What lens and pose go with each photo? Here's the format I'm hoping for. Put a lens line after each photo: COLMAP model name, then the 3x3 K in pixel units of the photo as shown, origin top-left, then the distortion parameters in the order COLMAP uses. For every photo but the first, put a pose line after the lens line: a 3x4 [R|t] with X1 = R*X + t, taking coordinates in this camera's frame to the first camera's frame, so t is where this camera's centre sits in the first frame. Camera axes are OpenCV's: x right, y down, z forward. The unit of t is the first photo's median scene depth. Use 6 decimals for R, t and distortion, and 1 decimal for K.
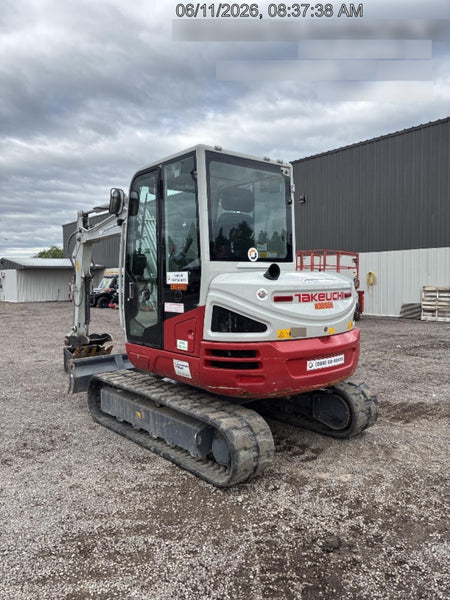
lens RADIAL K [[457.5, 0, 218.8], [0, 457.5, 301.5], [0, 0, 1]] dist [0.037585, -0.029950]
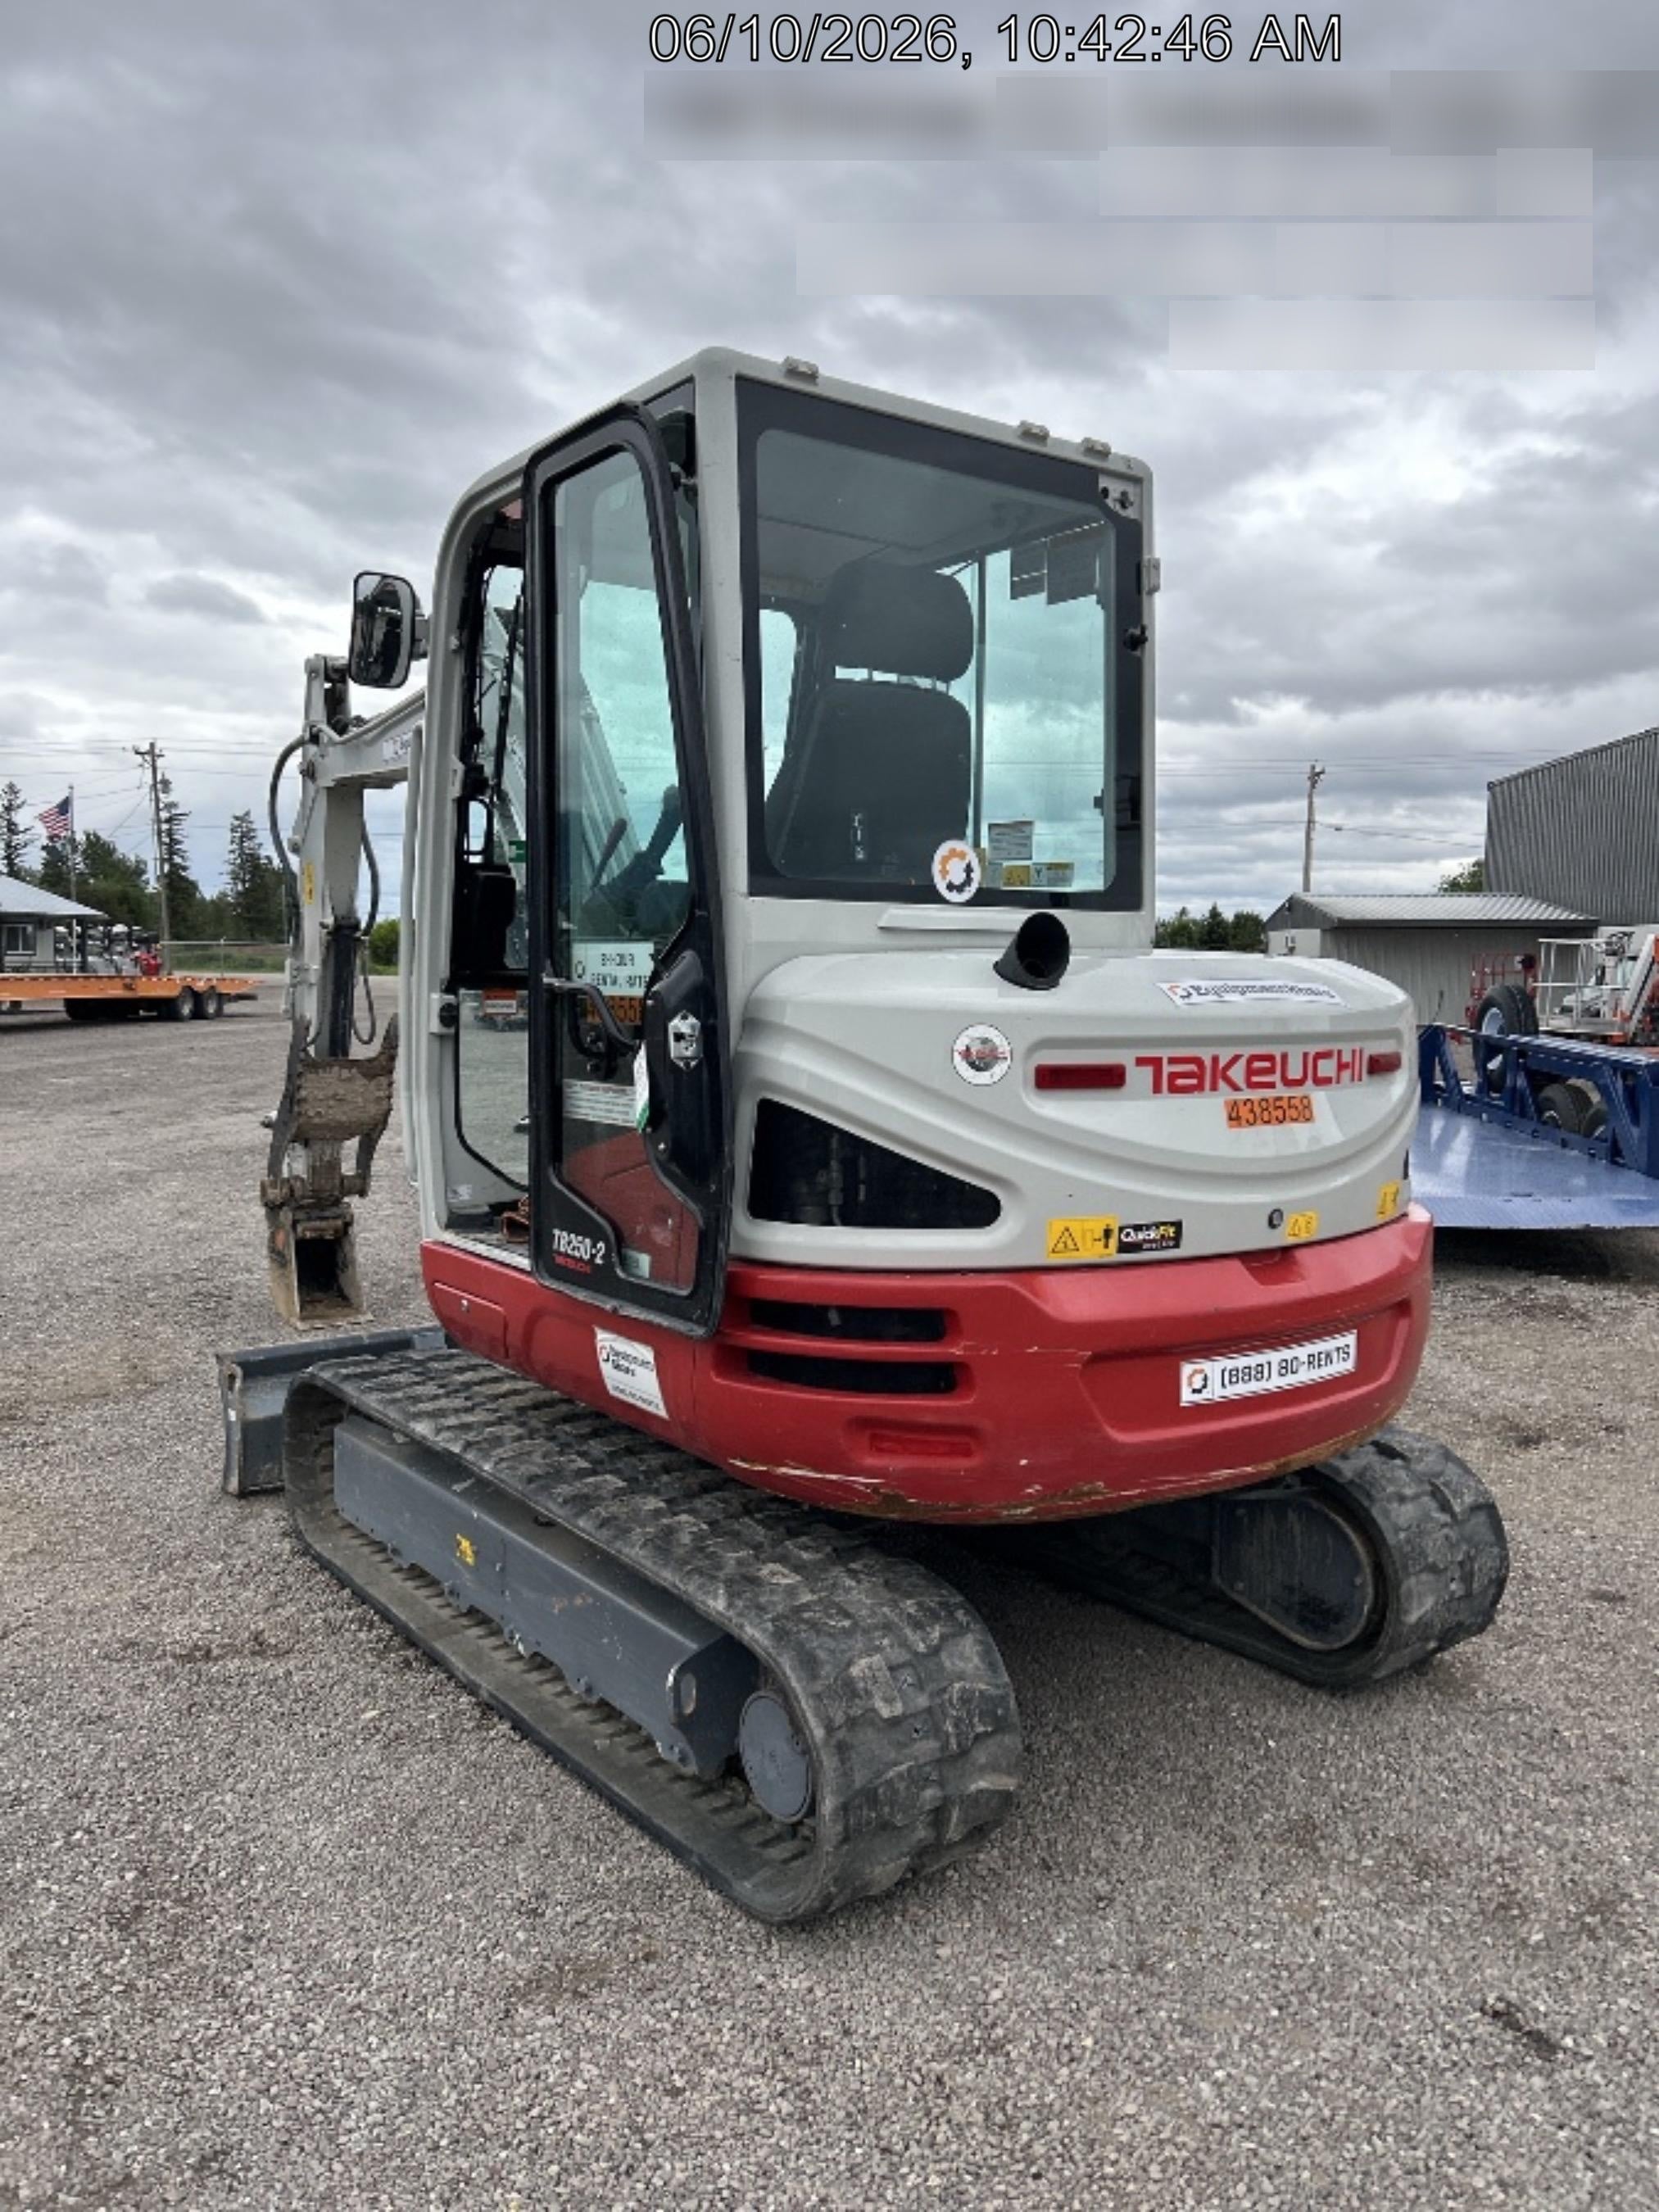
lens RADIAL K [[1686.8, 0, 836.6], [0, 1686.8, 1133.5], [0, 0, 1]] dist [0.037585, -0.029950]
pose [[0.998624, 0.025750, -0.045686, 0.059321], [-0.023696, 0.998708, 0.044950, -0.011720], [0.046784, -0.043805, 0.997944, 0.182836]]
